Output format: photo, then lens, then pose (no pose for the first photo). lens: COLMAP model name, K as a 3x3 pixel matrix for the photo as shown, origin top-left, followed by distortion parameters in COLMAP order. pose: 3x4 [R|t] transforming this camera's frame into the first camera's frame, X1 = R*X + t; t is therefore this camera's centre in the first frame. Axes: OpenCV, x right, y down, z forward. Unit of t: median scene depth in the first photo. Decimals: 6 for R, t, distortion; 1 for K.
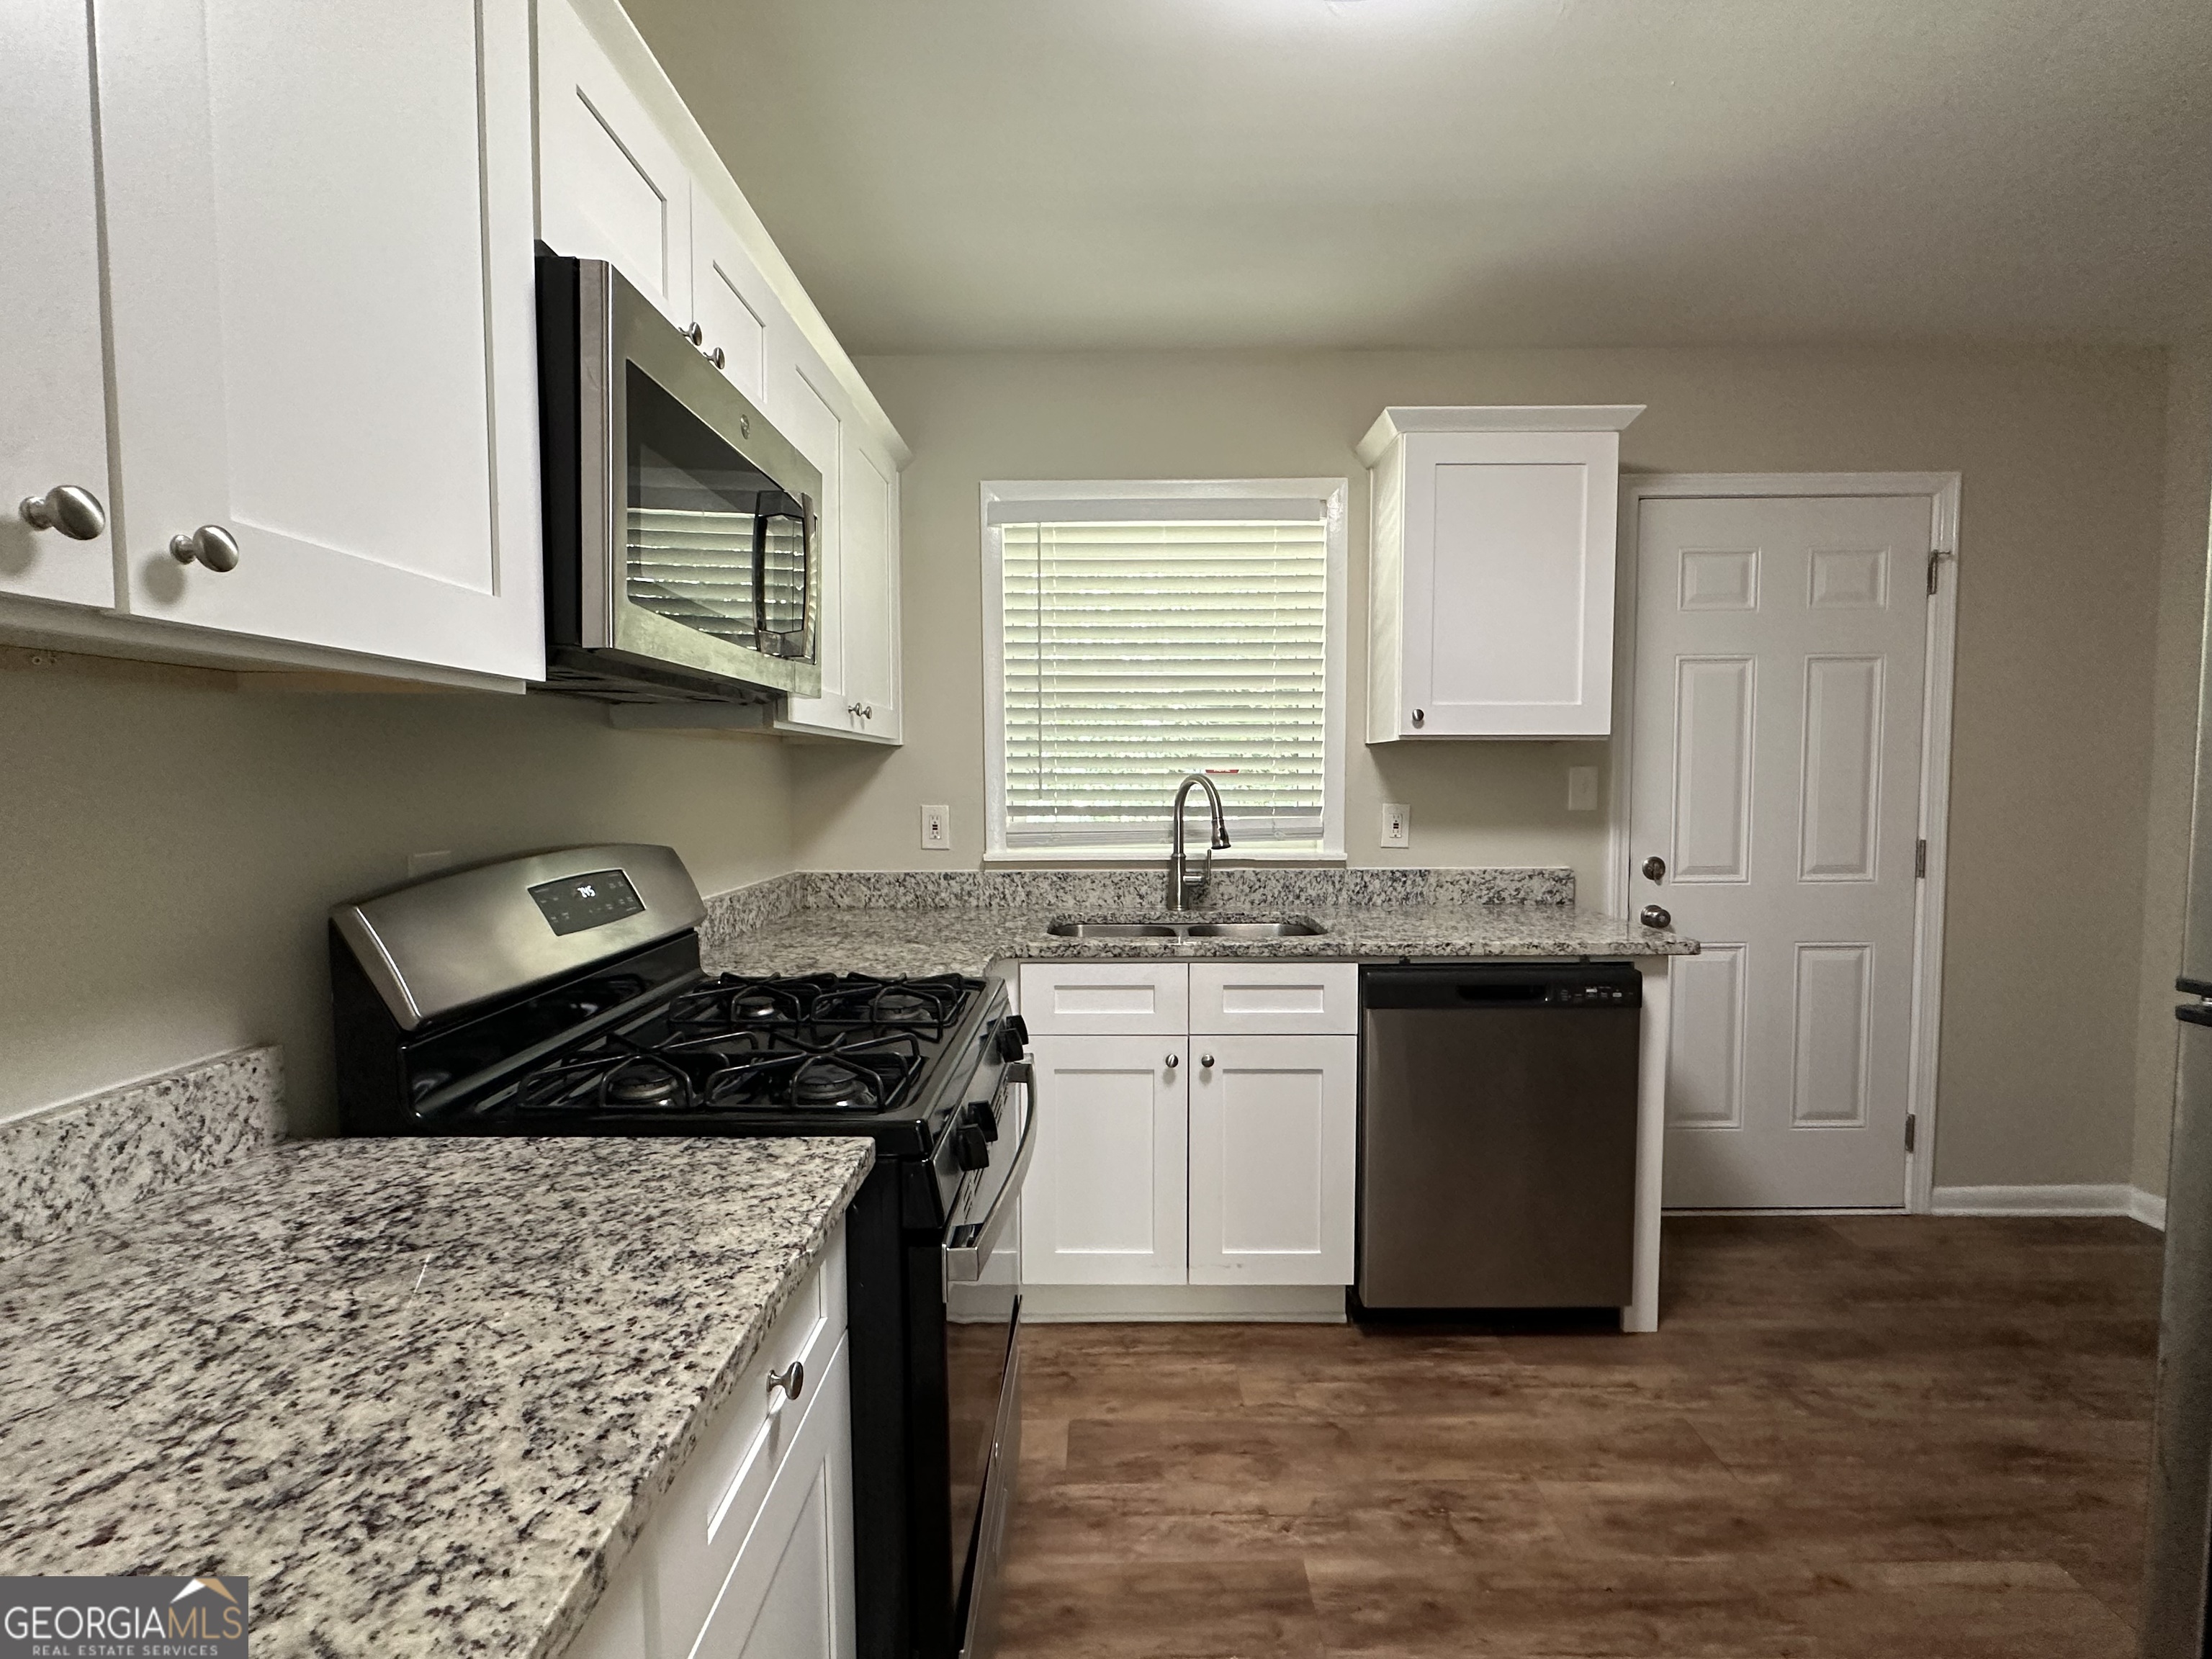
lens RADIAL K [[1009.4, 0, 1102.0], [0, 1009.4, 829.0], [0, 0, 1]] dist [0.004201, 0.000275]
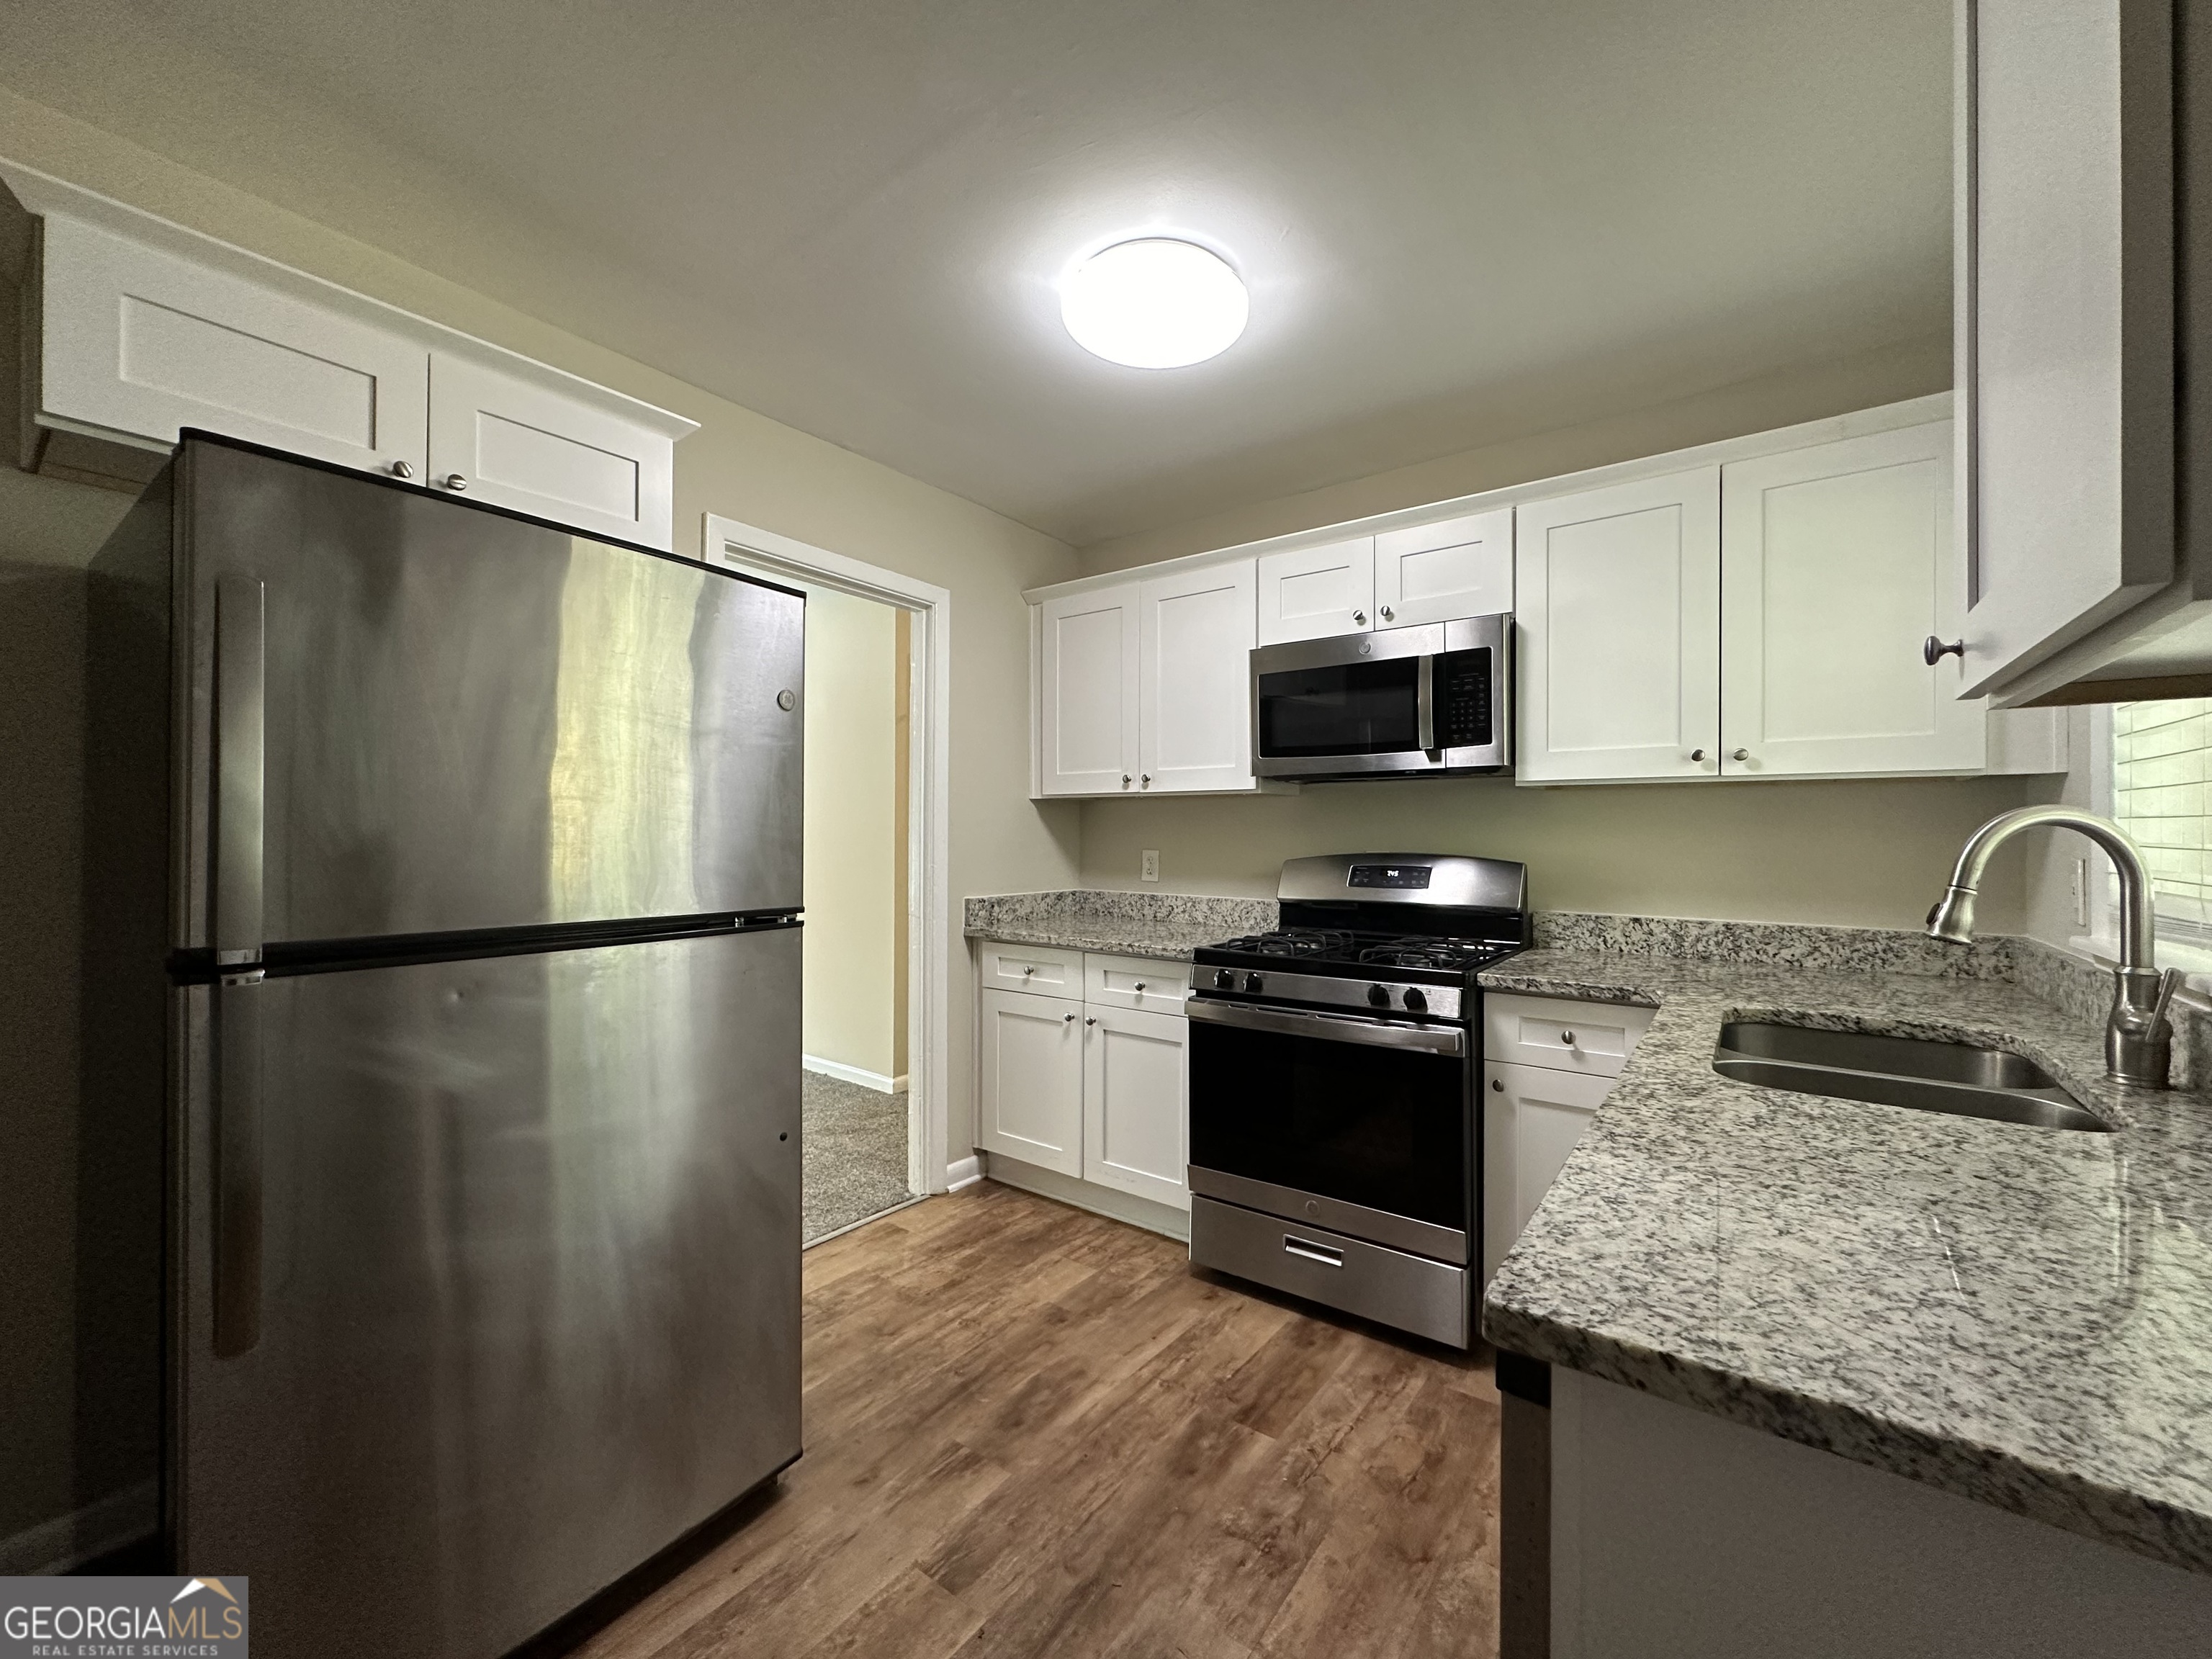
lens RADIAL K [[890.2, 0, 1105.6], [0, 890.2, 825.1], [0, 0, 1]] dist [0.012826, 0.000109]
pose [[-0.602595, -0.000674, -0.798047, 0.805566], [-0.039386, 0.998806, 0.028896, -0.043140], [0.797074, 0.048844, -0.601902, 0.969728]]
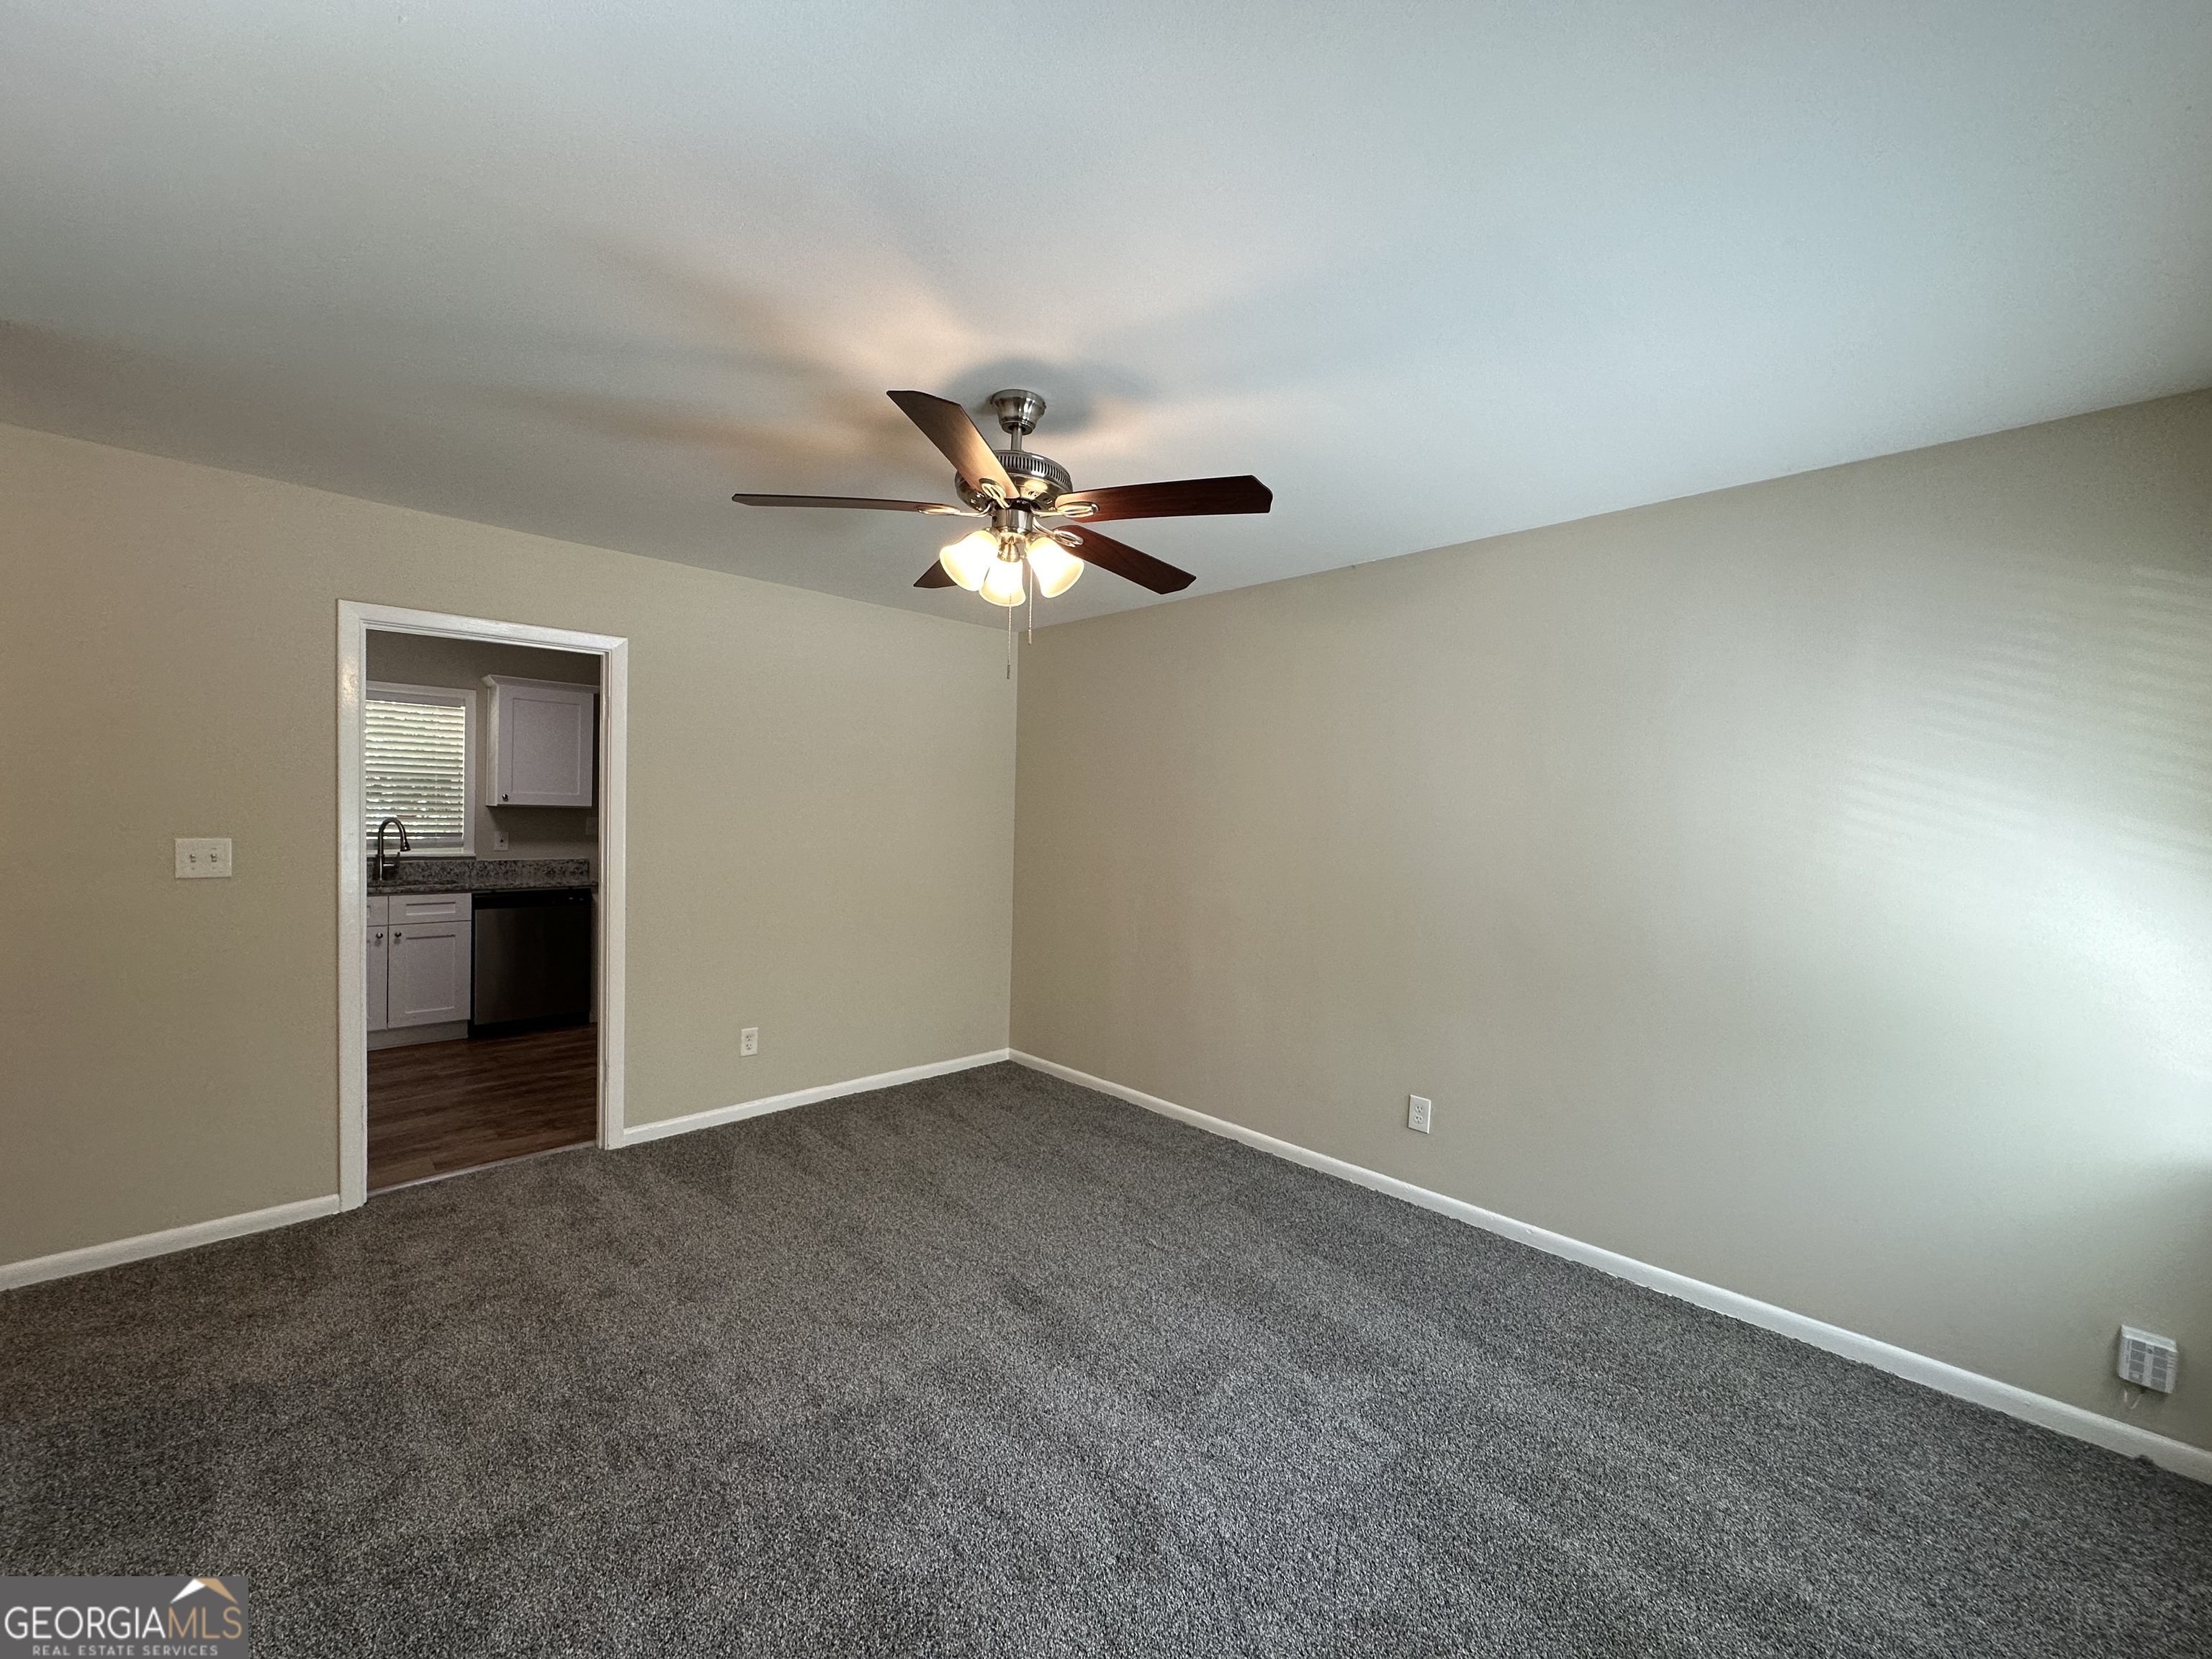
lens RADIAL K [[890.2, 0, 1102.1], [0, 890.2, 834.8], [0, 0, 1]] dist [0.012826, 0.000109]
pose [[0.716376, 0.002847, 0.697709, -0.176084], [0.012062, 0.999792, -0.016466, 0.036587], [-0.697610, 0.020212, 0.716193, -1.619375]]
